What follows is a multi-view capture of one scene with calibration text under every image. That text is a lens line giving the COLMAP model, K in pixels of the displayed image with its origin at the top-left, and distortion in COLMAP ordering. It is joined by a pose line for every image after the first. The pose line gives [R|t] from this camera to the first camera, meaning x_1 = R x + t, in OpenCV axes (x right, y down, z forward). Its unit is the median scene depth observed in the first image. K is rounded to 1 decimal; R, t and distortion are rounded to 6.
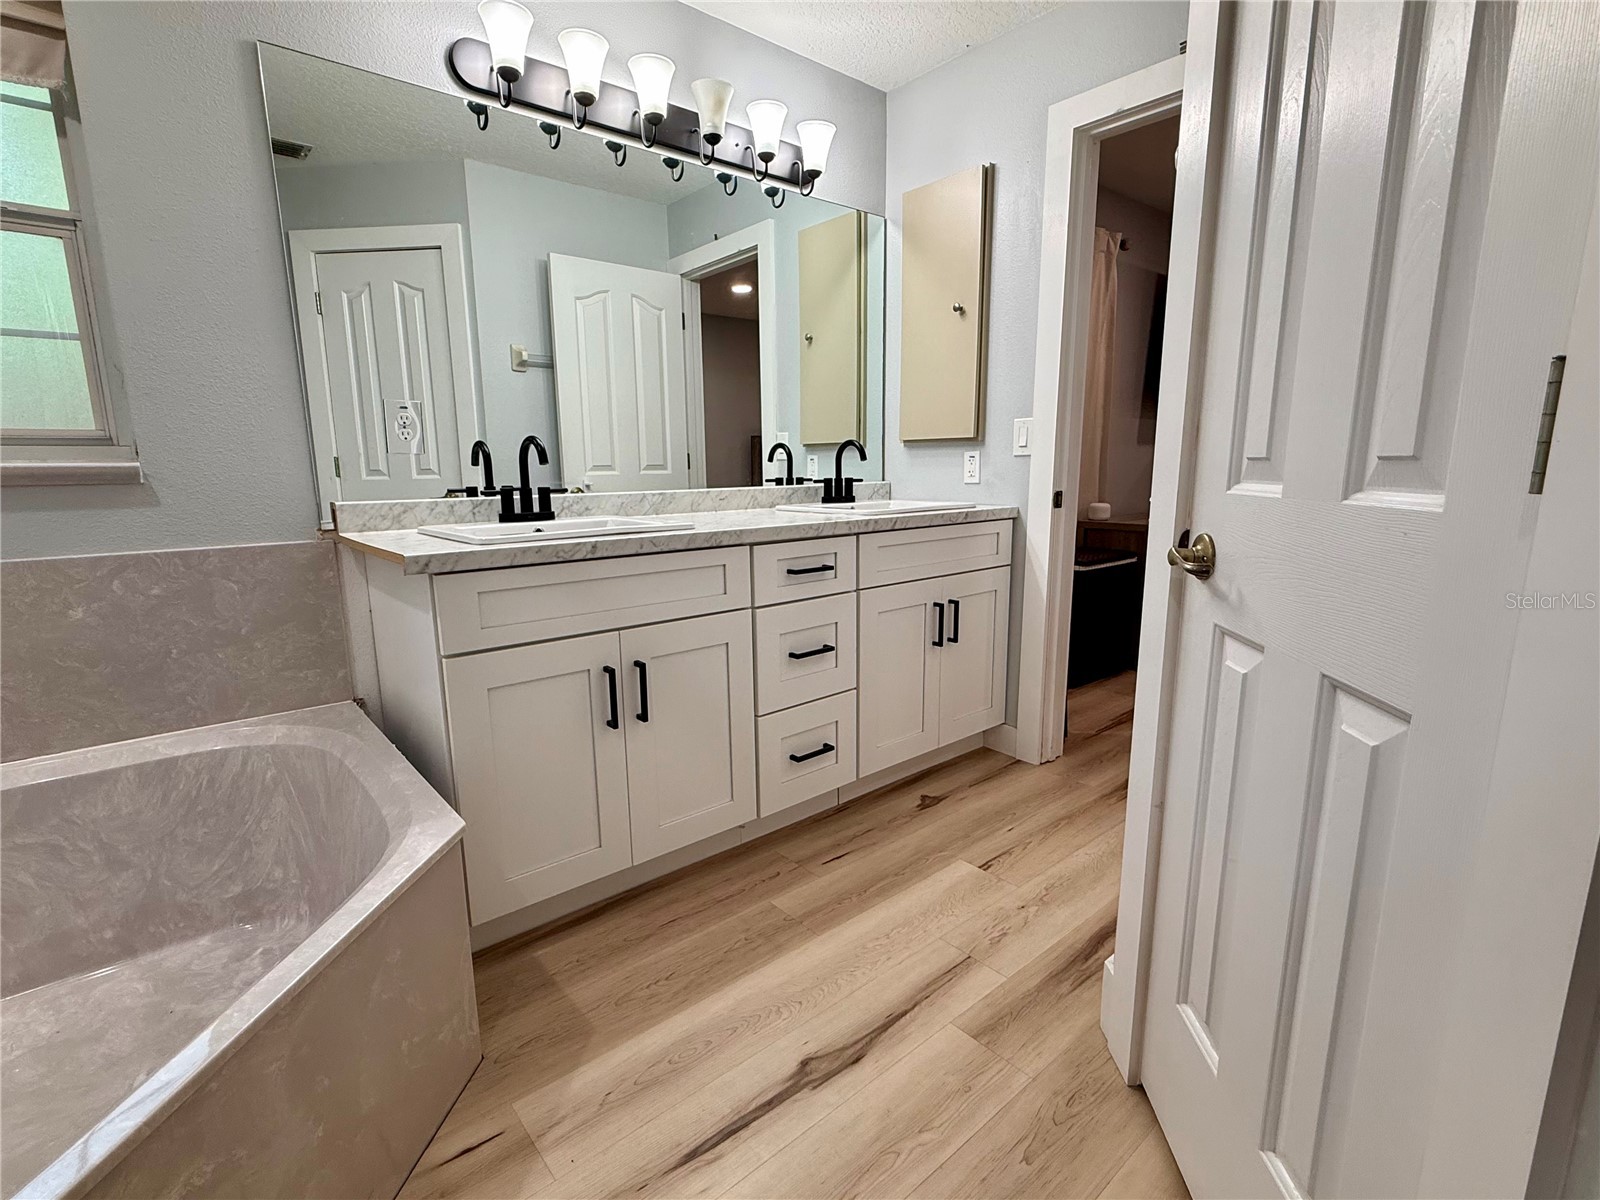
lens RADIAL K [[749.6, 0, 798.4], [0, 749.6, 601.8], [0, 0, 1]] dist [0.003725, 0.000353]
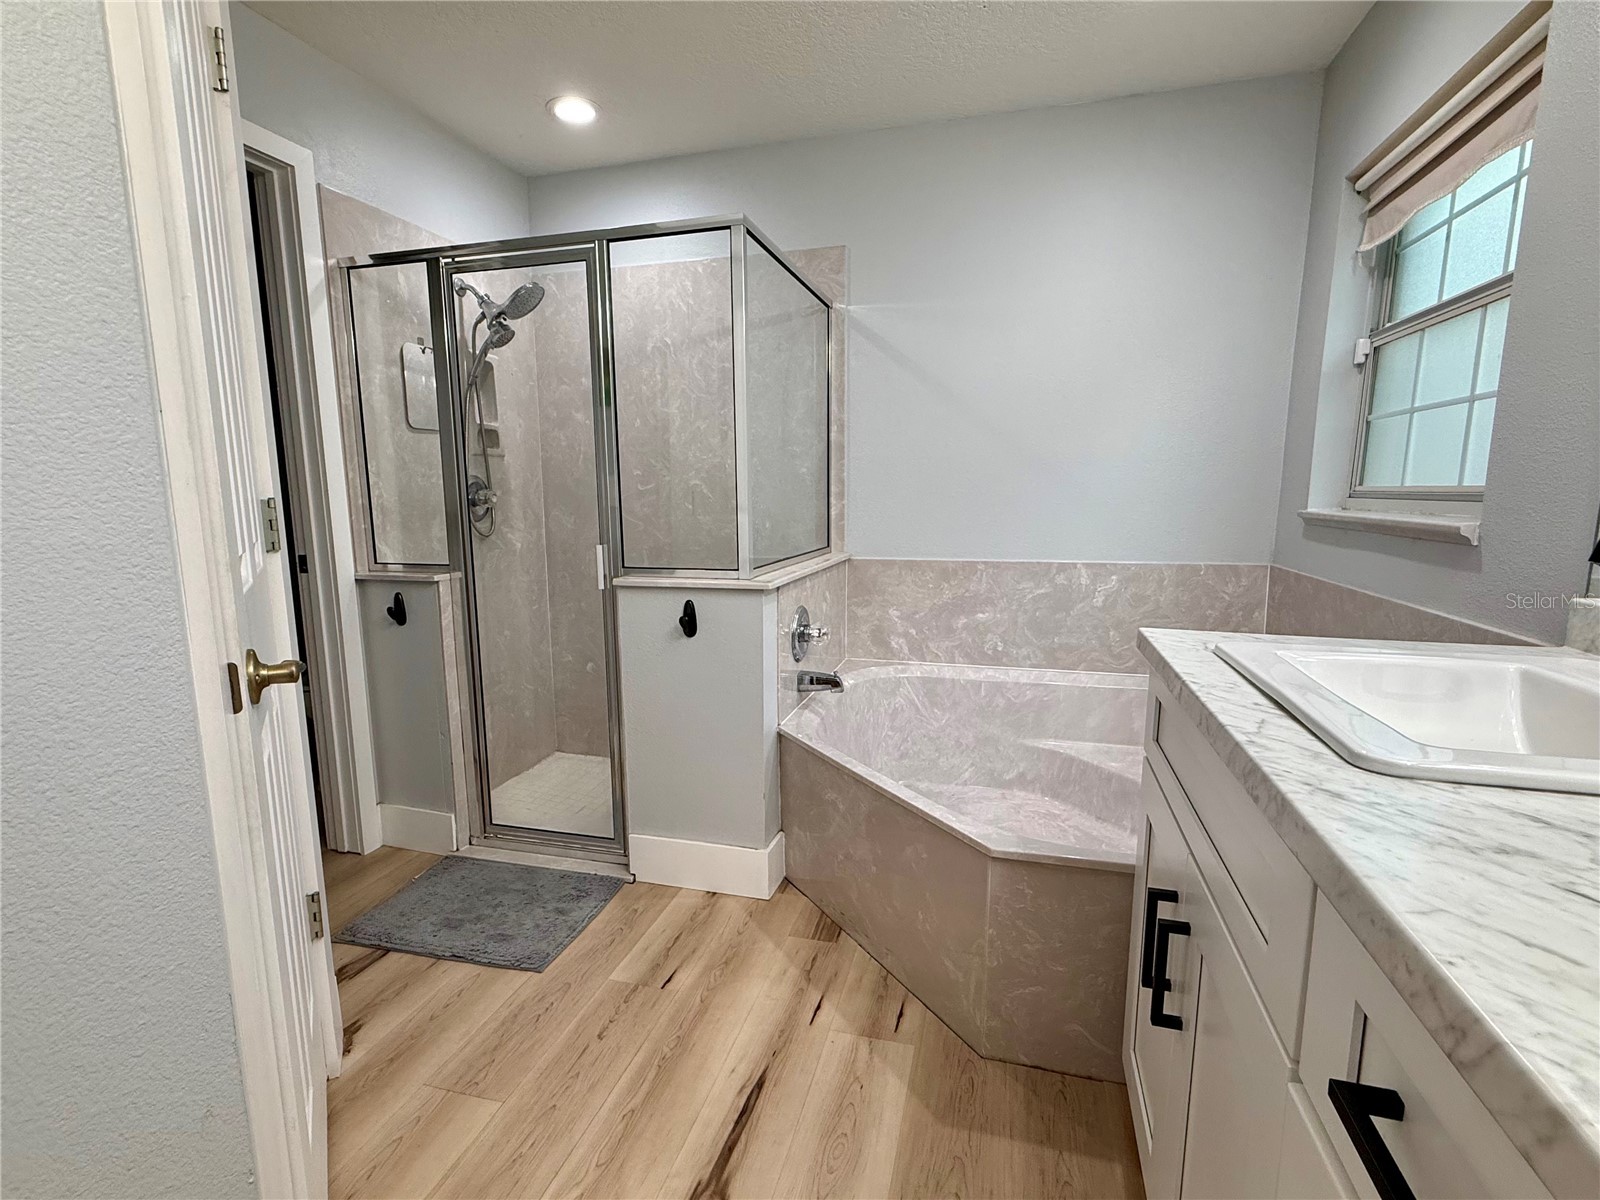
lens RADIAL K [[749.6, 0, 799.7], [0, 749.6, 602.1], [0, 0, 1]] dist [0.003725, 0.000353]
pose [[-0.823958, 0.104927, -0.556851, 0.386554], [-0.081574, 0.950506, 0.299806, -0.376706], [0.560748, 0.292452, -0.774618, 1.654218]]
